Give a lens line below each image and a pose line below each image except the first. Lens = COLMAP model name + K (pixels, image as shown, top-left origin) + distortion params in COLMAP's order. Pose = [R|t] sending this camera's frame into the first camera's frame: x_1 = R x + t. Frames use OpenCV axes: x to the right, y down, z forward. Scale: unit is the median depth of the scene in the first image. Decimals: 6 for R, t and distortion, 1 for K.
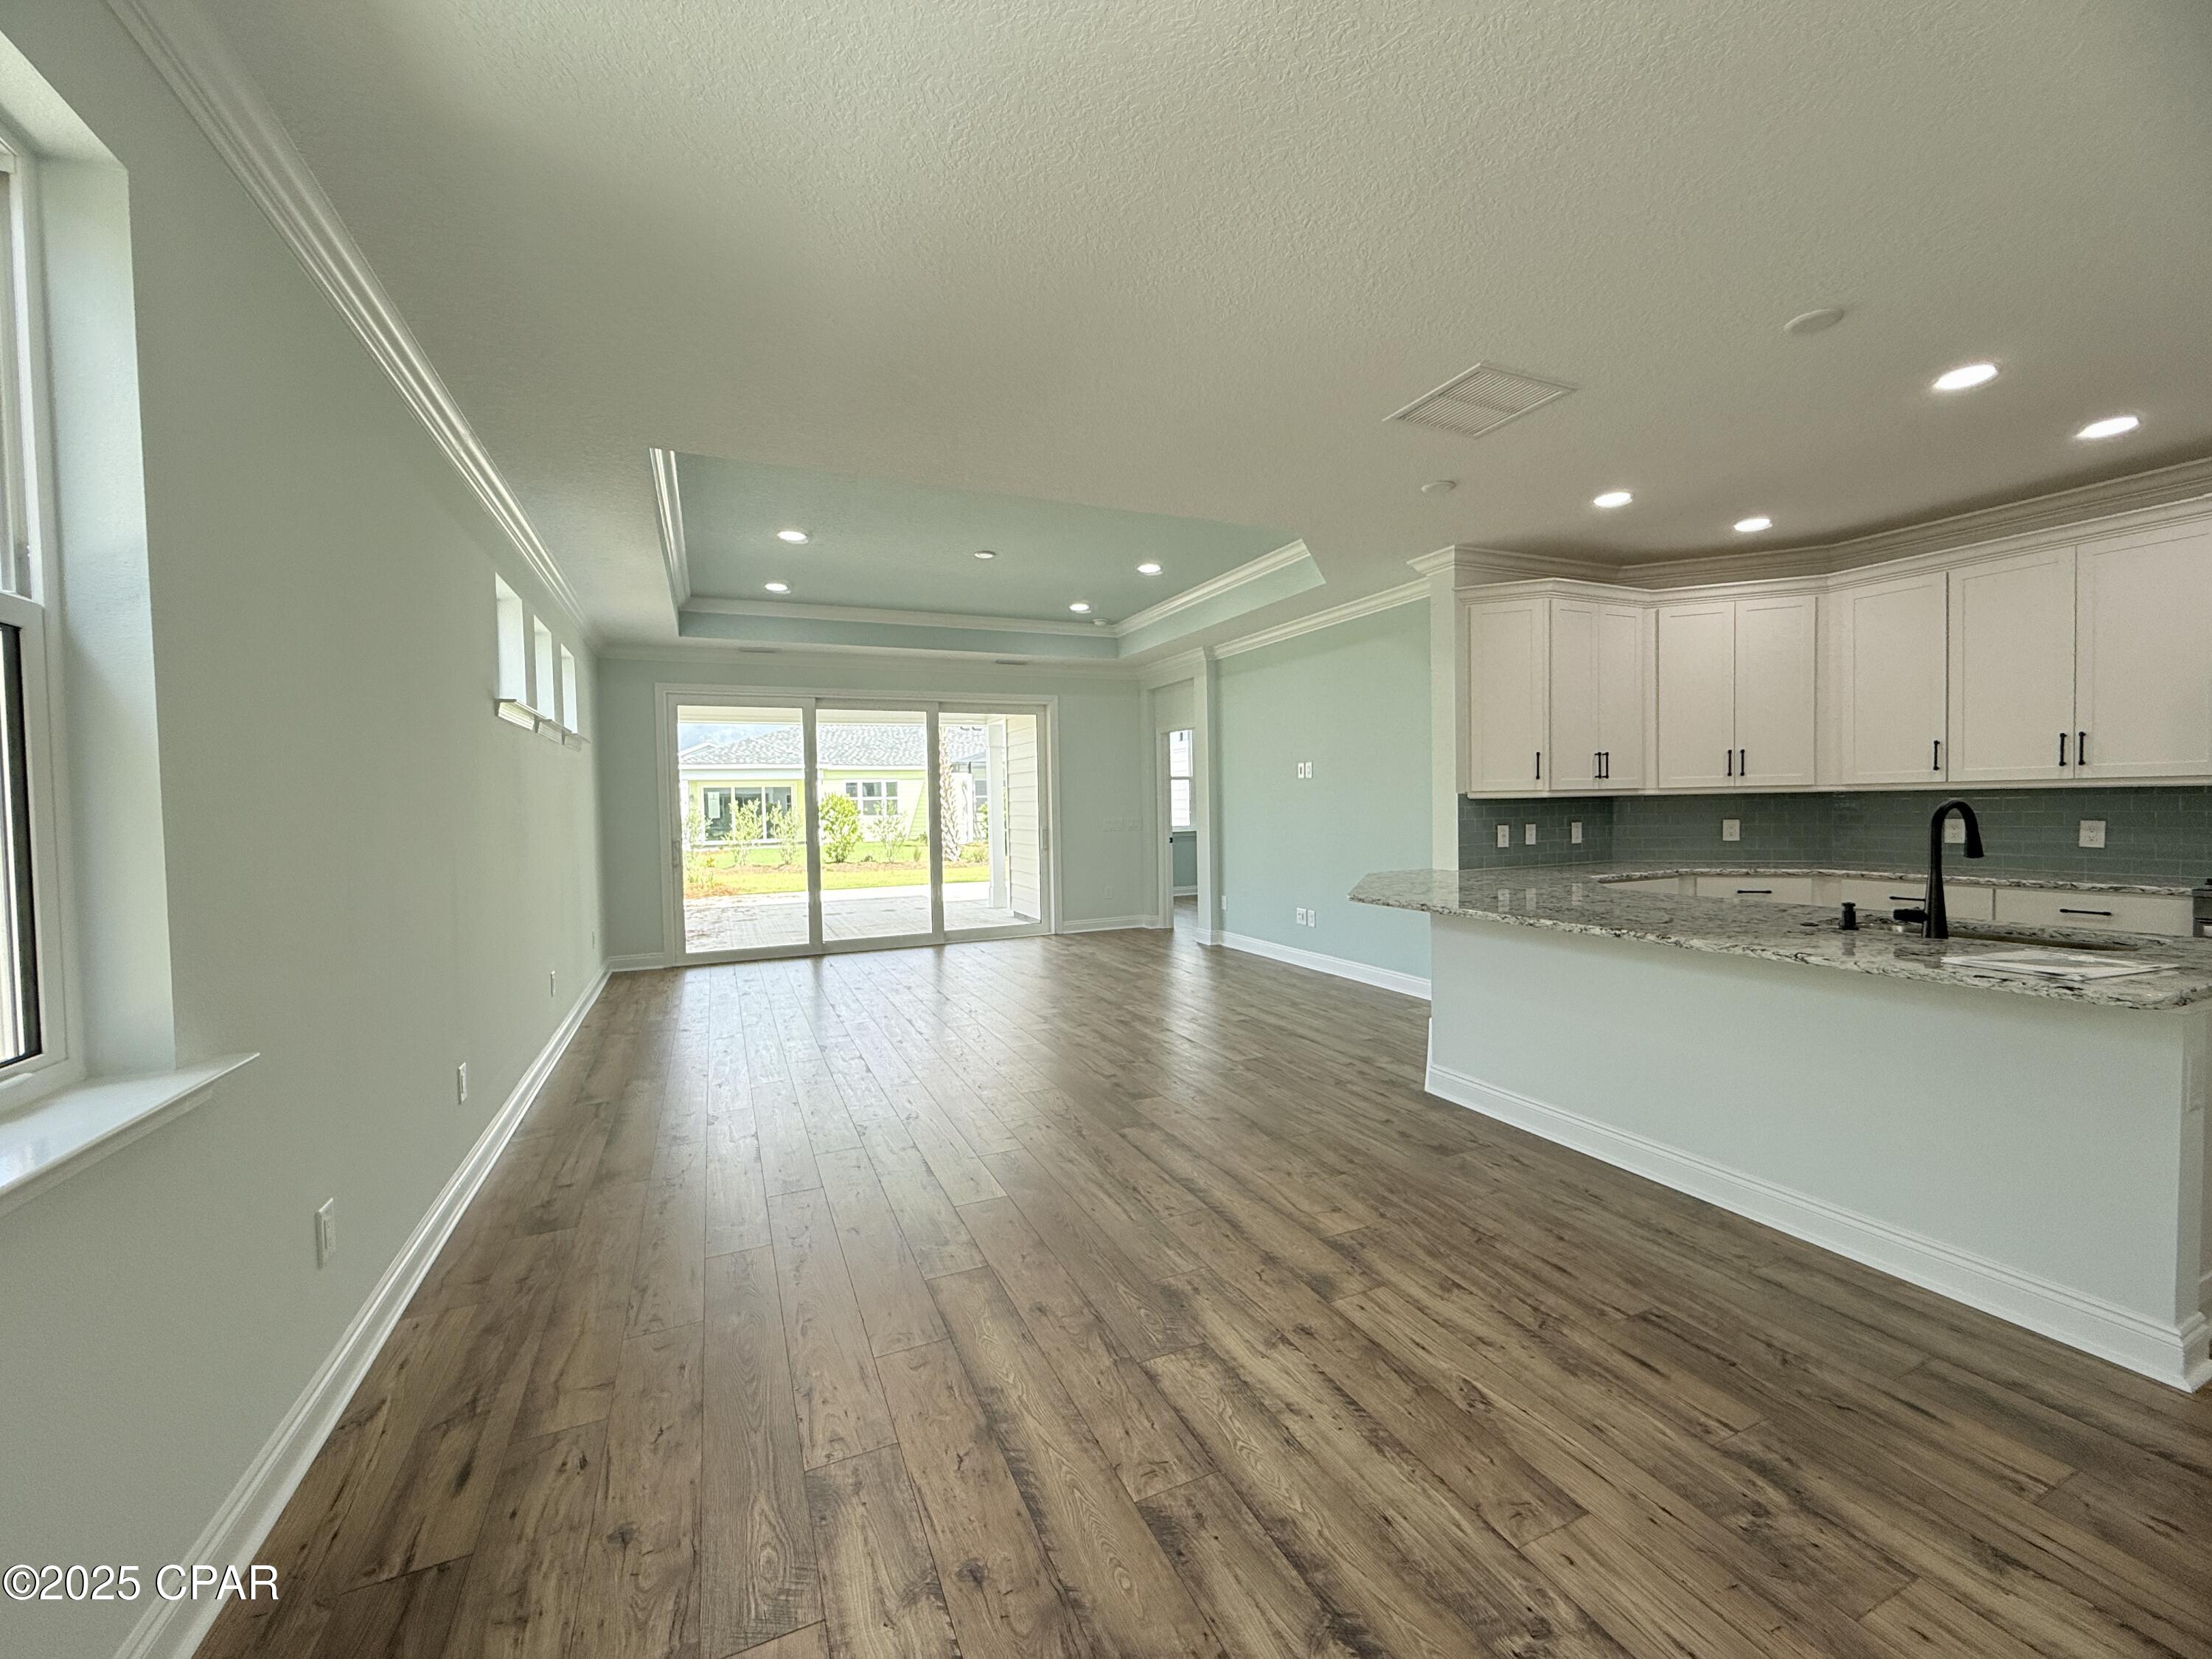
lens RADIAL K [[879.6, 0, 1103.1], [0, 879.6, 826.2], [0, 0, 1]] dist [-0.002819, 0.000697]
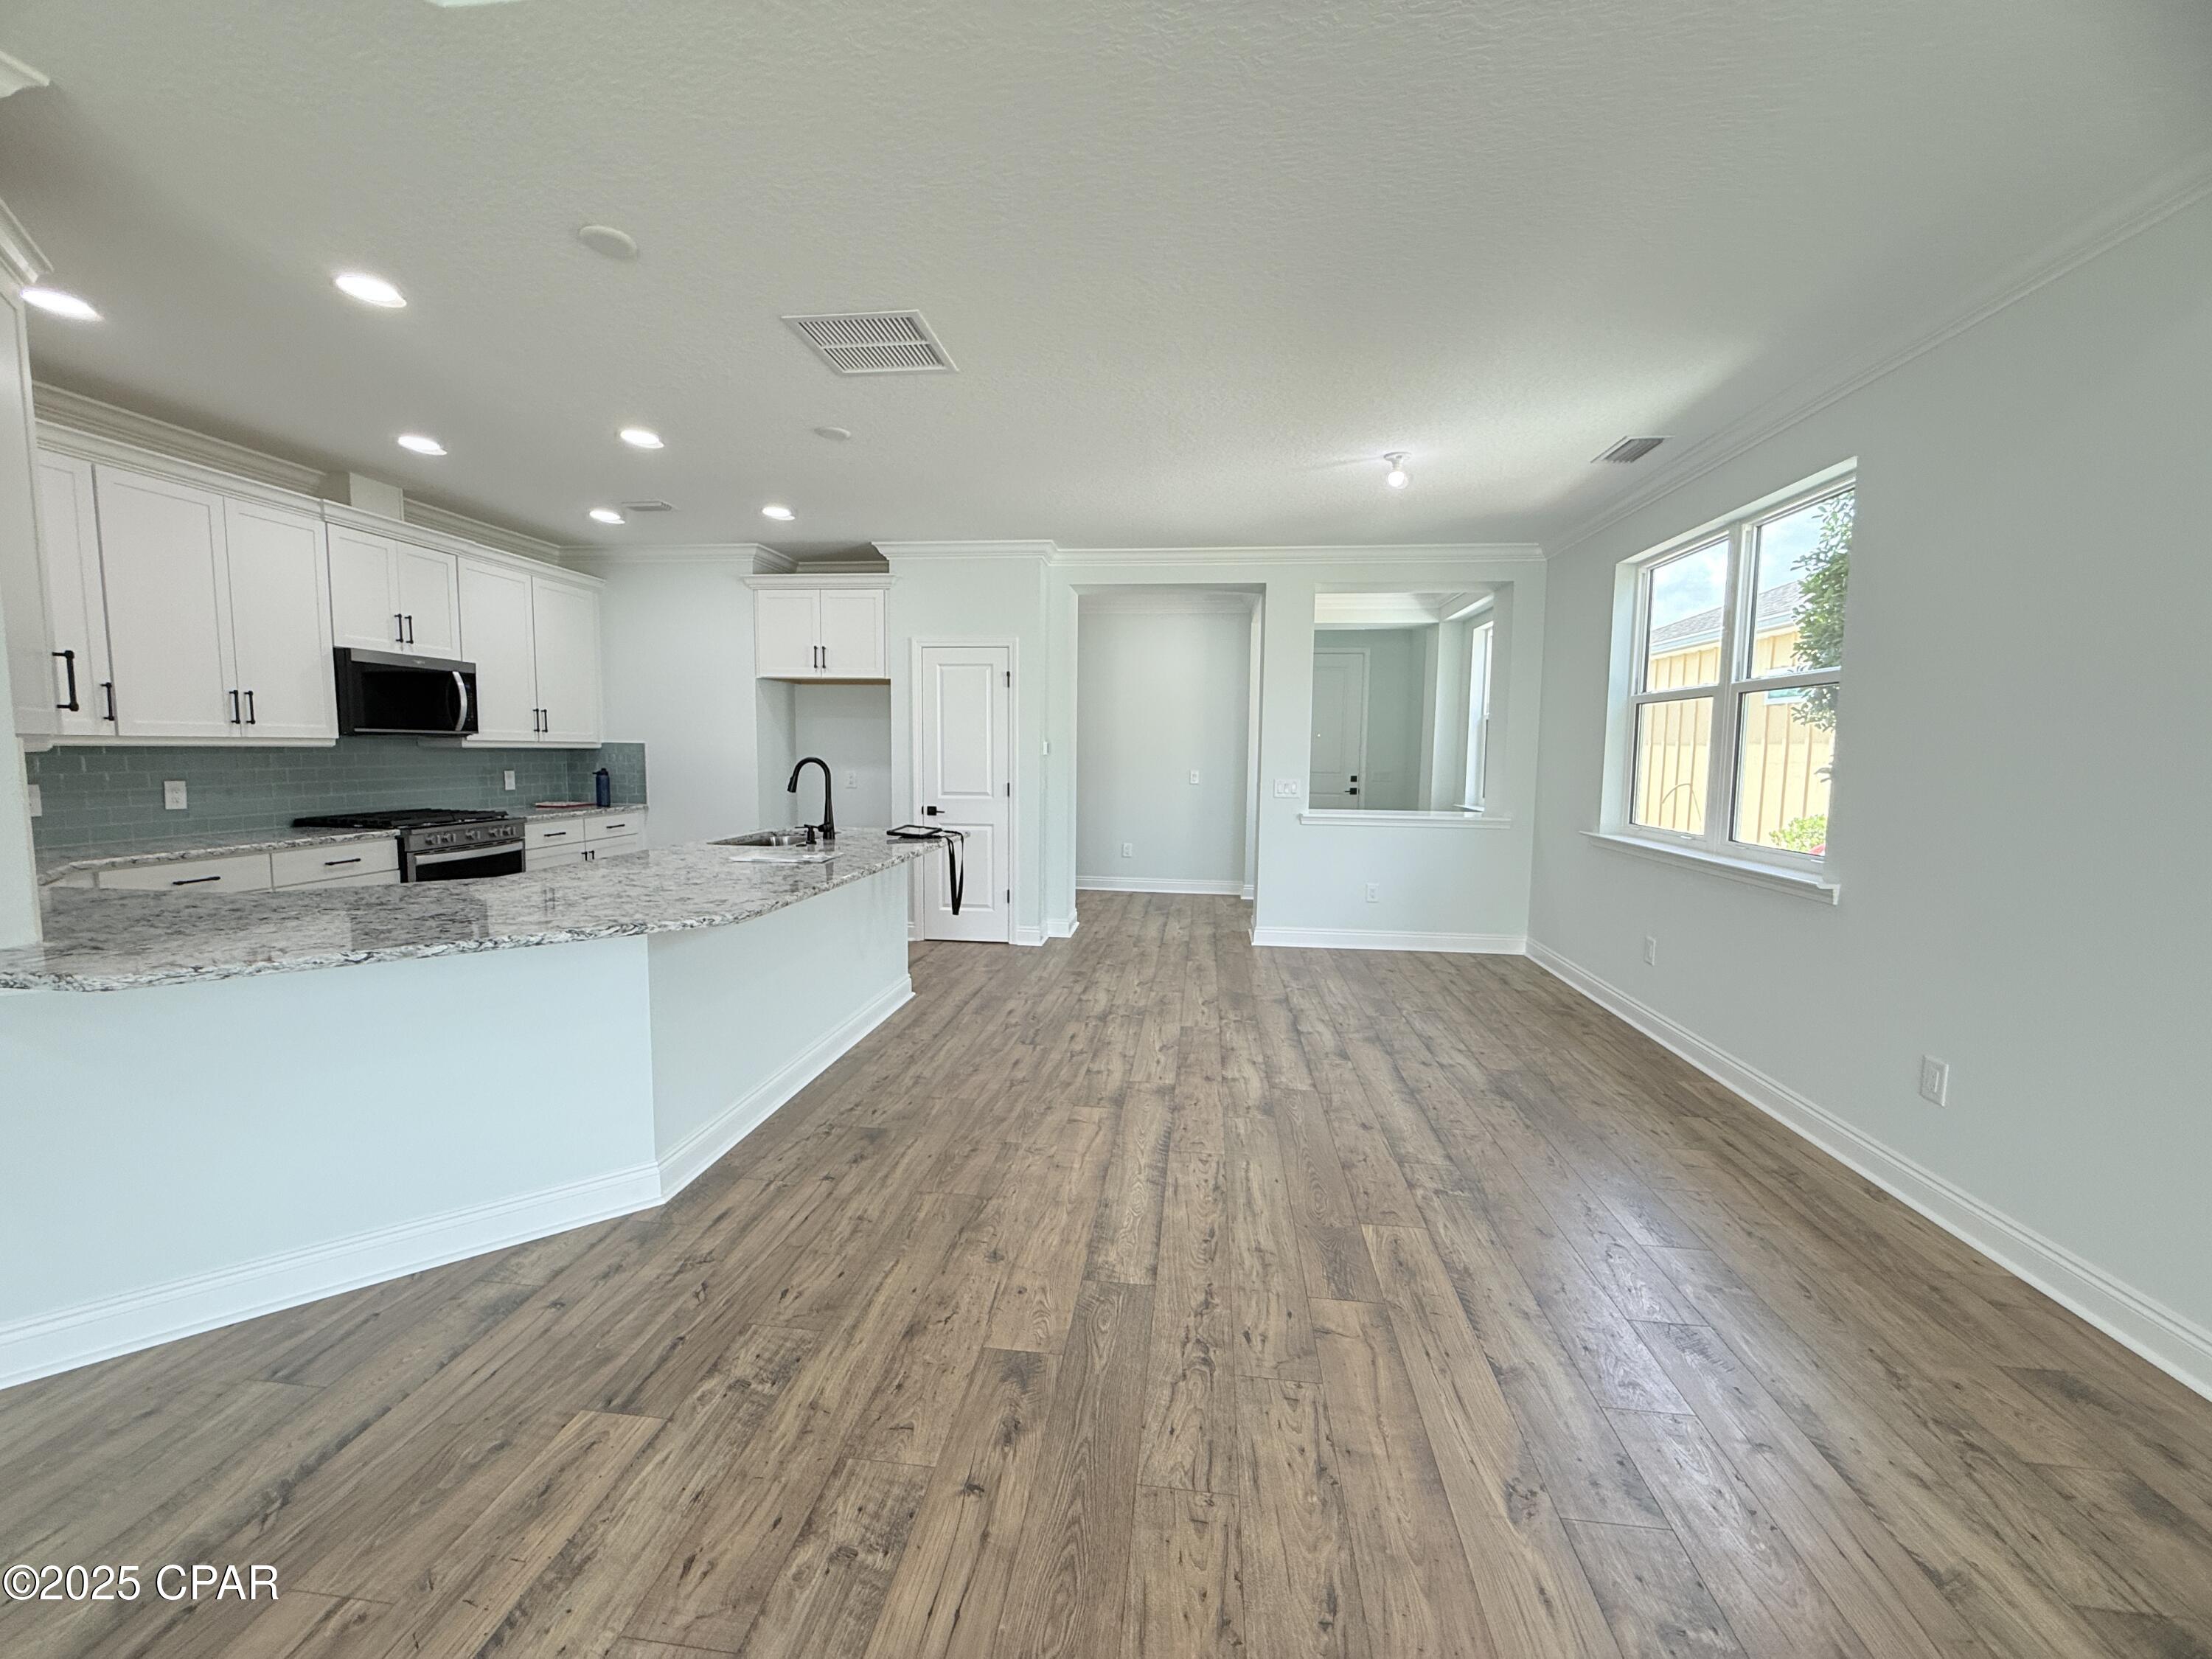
lens RADIAL K [[879.6, 0, 1107.0], [0, 879.6, 825.3], [0, 0, 1]] dist [-0.002819, 0.000697]
pose [[-0.861580, -0.034424, 0.506454, -0.216727], [0.018433, 0.994918, 0.098983, -0.033045], [-0.507288, 0.094618, -0.856567, 1.256221]]
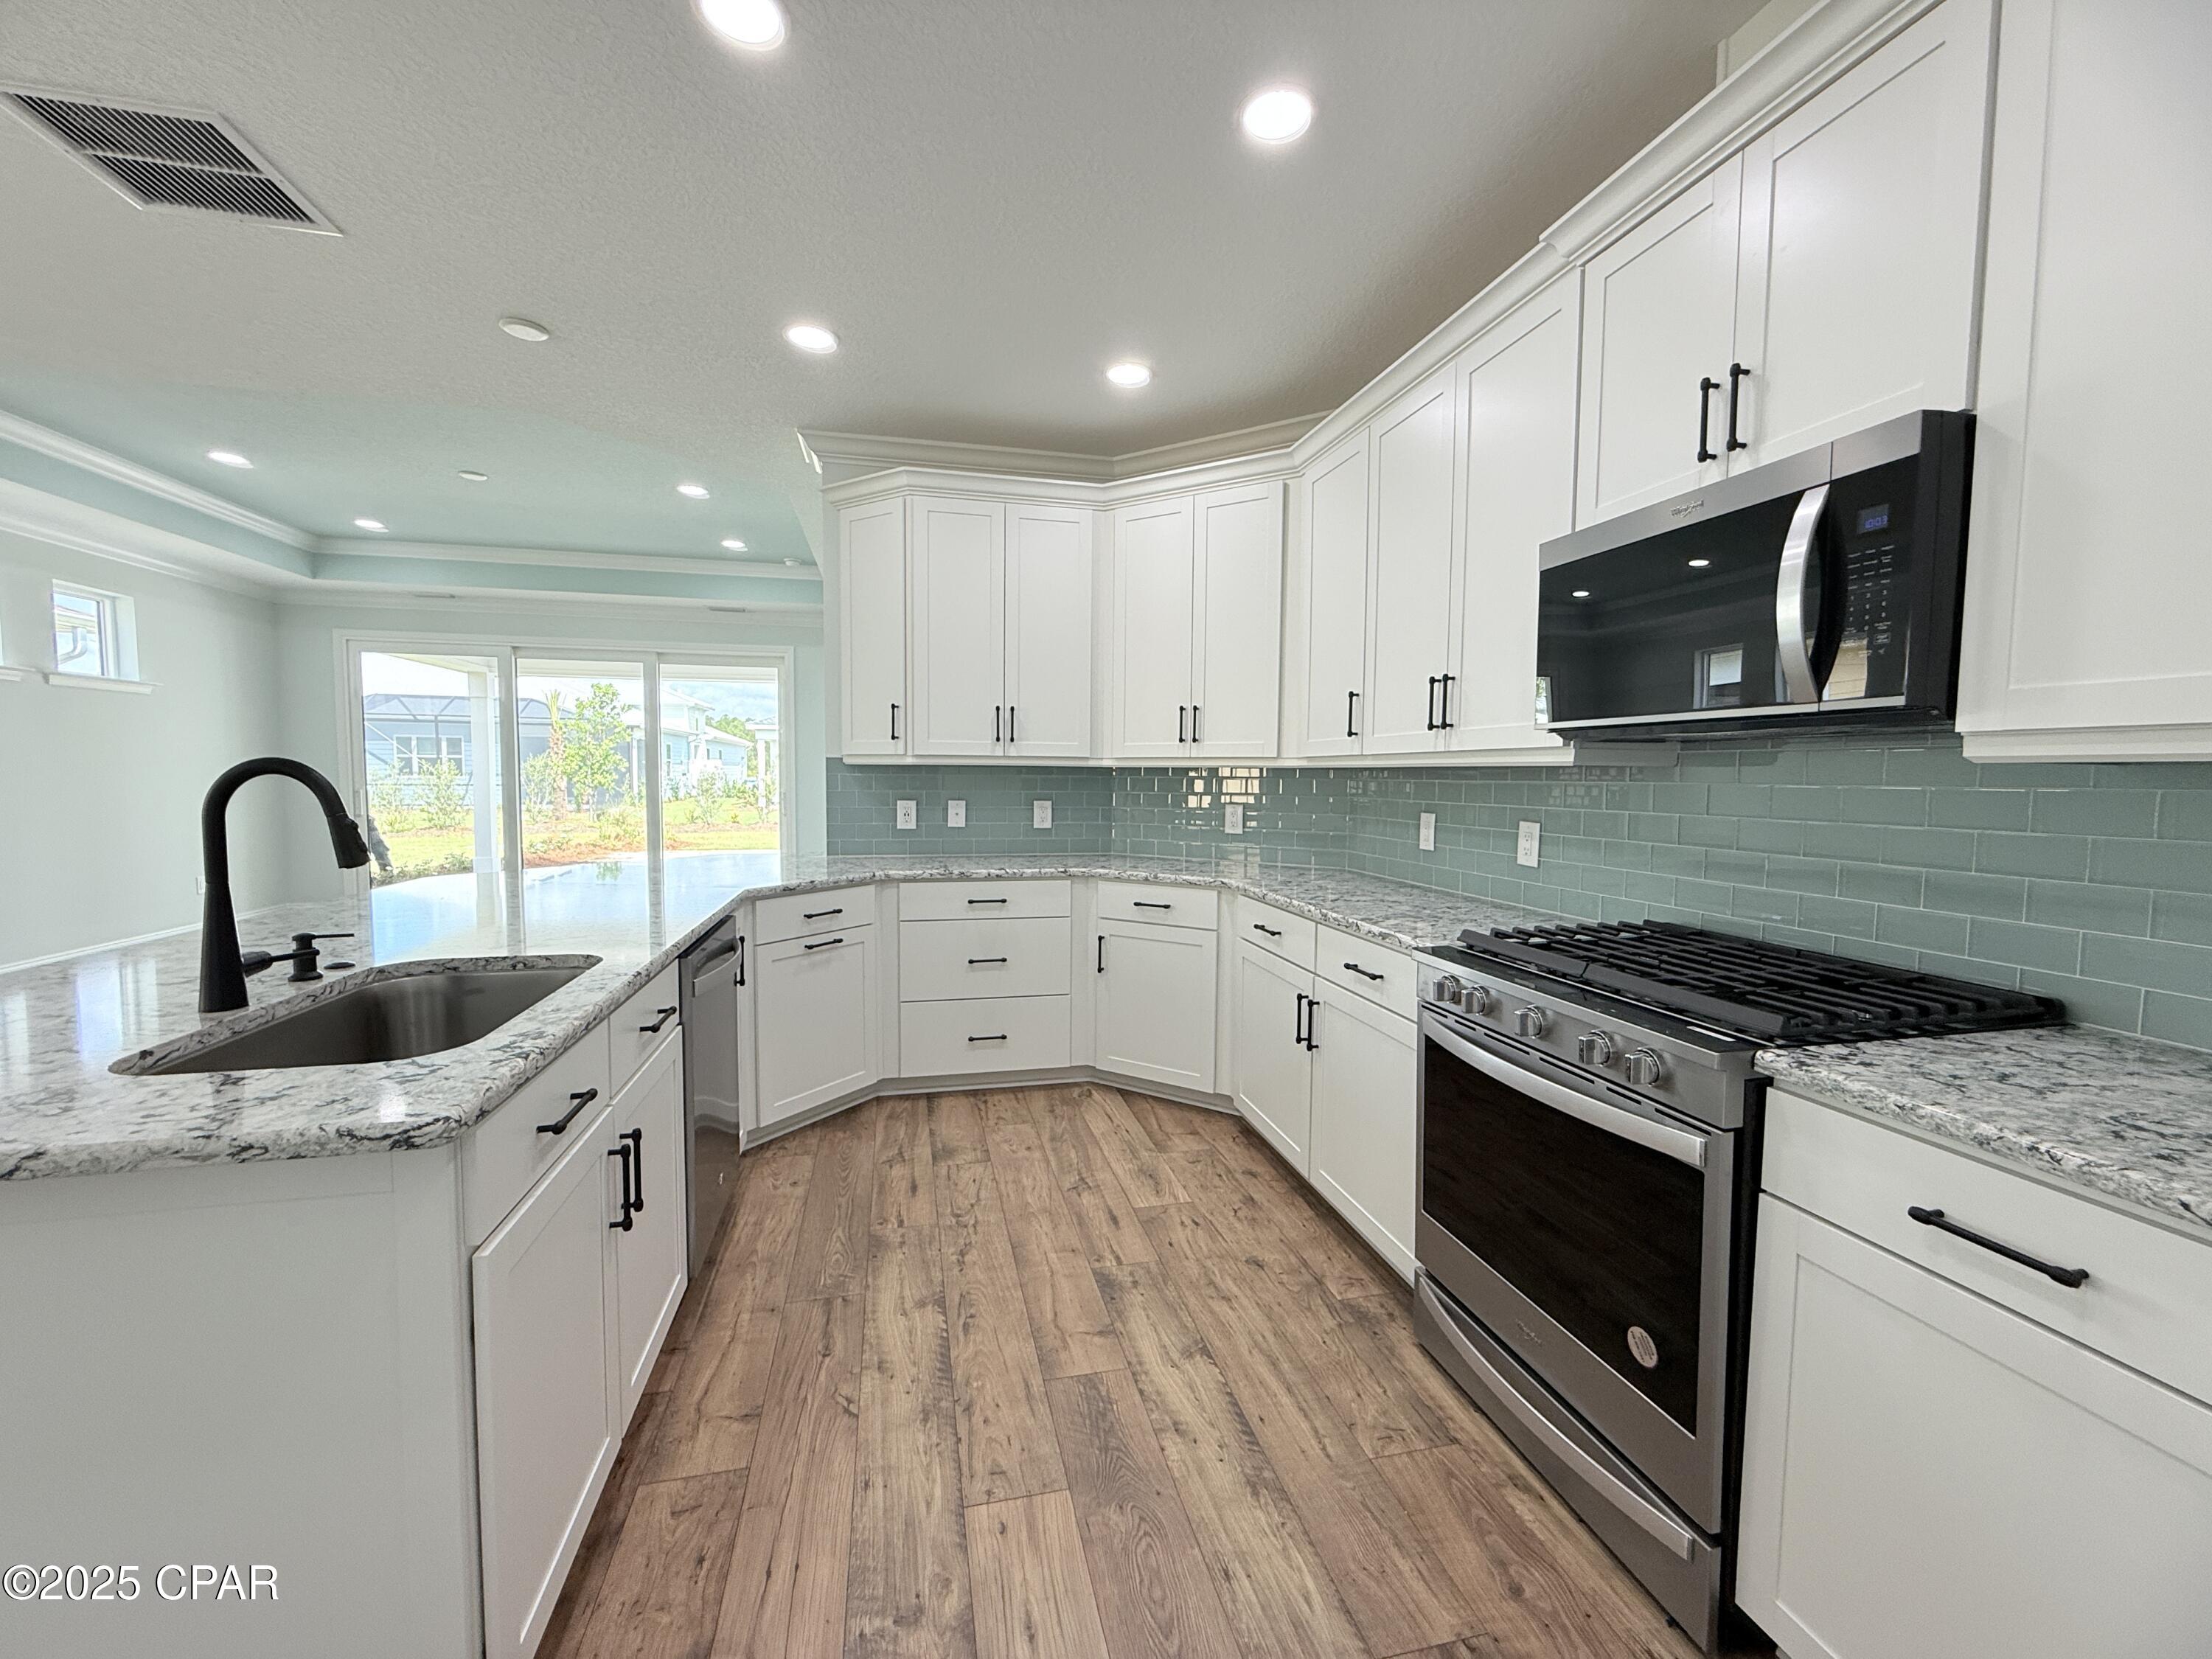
lens RADIAL K [[879.6, 0, 1103.6], [0, 879.6, 833.6], [0, 0, 1]] dist [-0.002819, 0.000697]
pose [[0.981199, 0.042768, -0.188202, 0.916029], [-0.034742, 0.998349, 0.045742, -0.015855], [0.189847, -0.038343, 0.981065, 0.325842]]
